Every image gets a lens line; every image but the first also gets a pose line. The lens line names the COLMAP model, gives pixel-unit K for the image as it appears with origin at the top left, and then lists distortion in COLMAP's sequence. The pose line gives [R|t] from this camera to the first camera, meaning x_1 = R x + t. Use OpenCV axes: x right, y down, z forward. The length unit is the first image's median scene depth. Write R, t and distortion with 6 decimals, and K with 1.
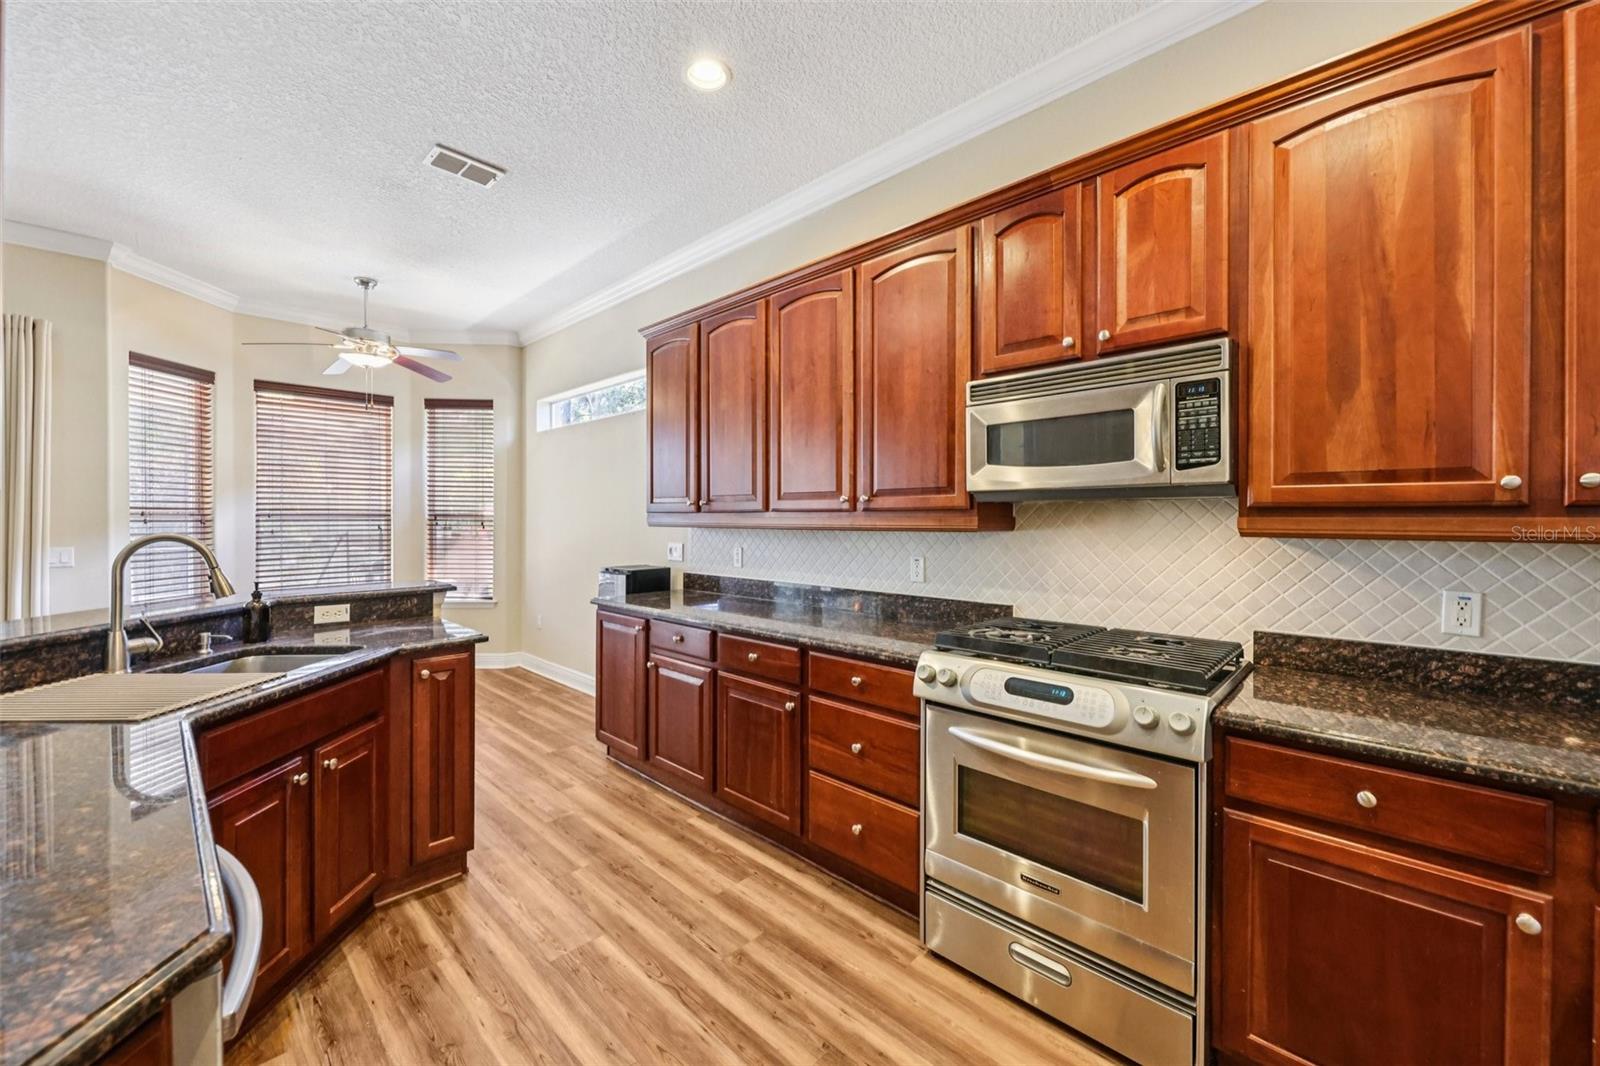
lens RADIAL K [[612.5, 0, 810.7], [0, 612.5, 523.2], [0, 0, 1]] dist [0.000881, -0.002361]
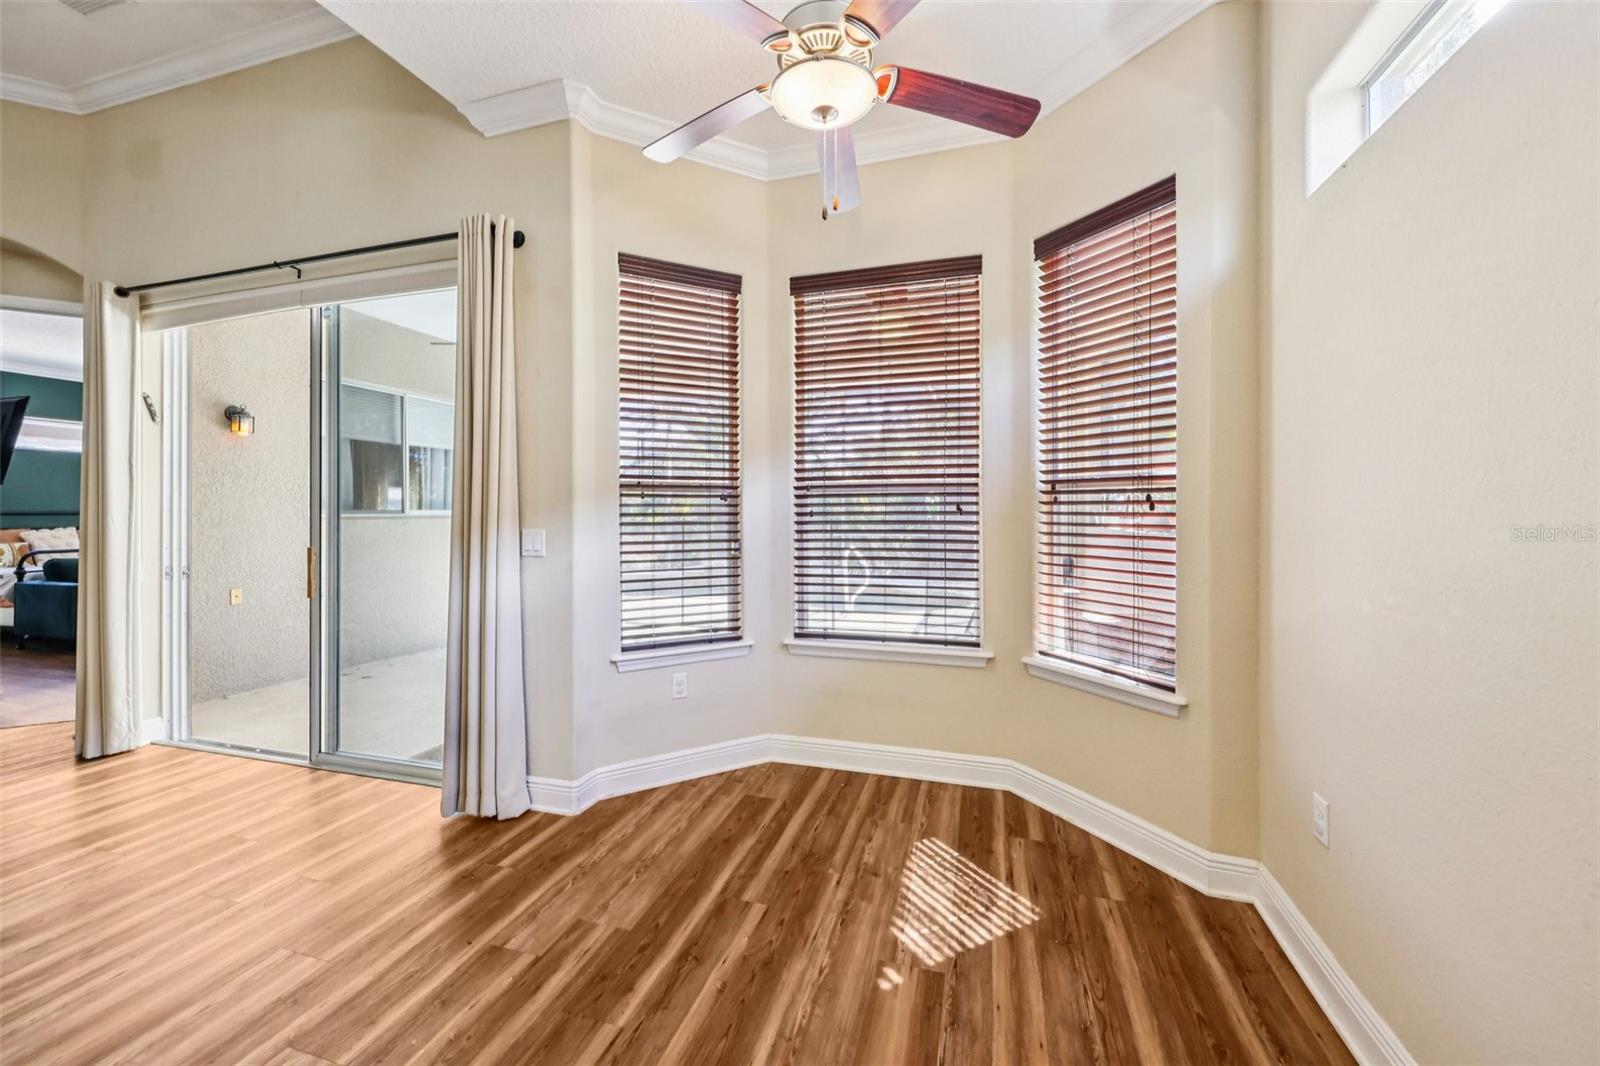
lens RADIAL K [[612.5, 0, 804.3], [0, 612.5, 519.0], [0, 0, 1]] dist [0.000881, -0.002361]
pose [[0.431656, 0.003903, -0.902030, -0.706132], [-0.000902, 0.999992, 0.003895, 0.039682], [0.902038, -0.000868, 0.431656, 1.612666]]
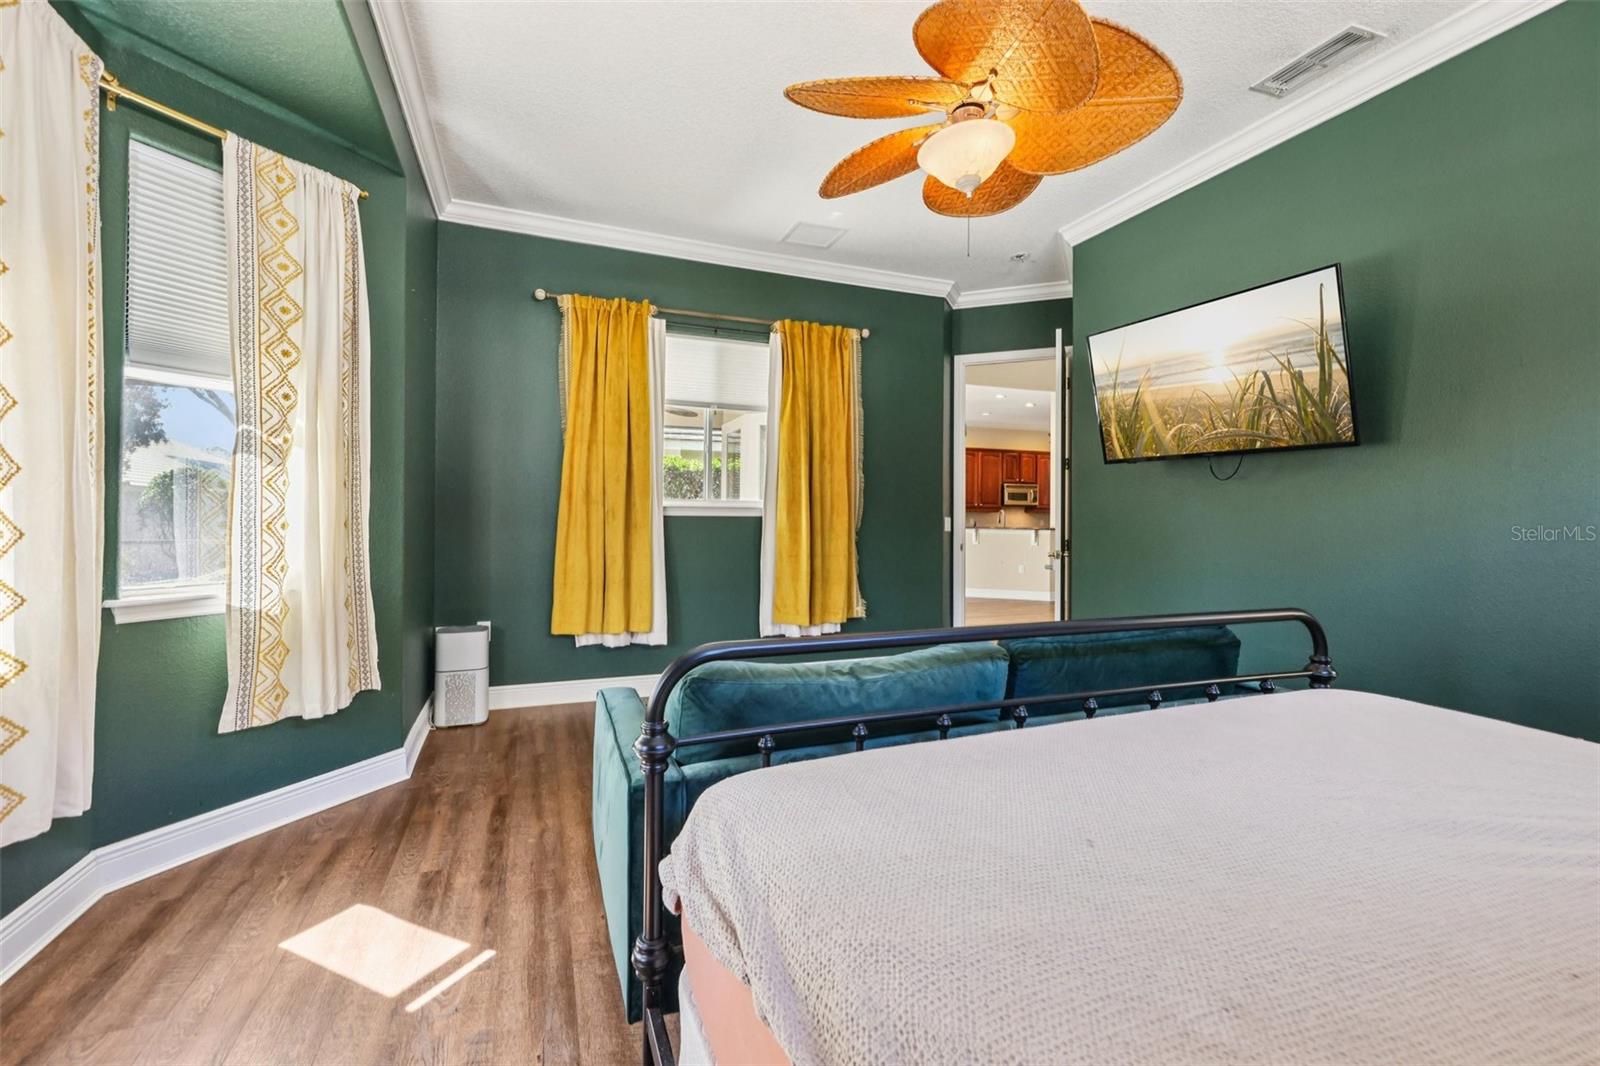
lens RADIAL K [[709.8, 0, 801.5], [0, 709.8, 520.1], [0, 0, 1]] dist [0.013983, -0.001400]
pose [[0.432510, -0.007696, 0.901596, -5.955623], [-0.001702, 0.999955, 0.009353, 0.029539], [-0.901627, -0.005580, 0.432478, -0.088188]]
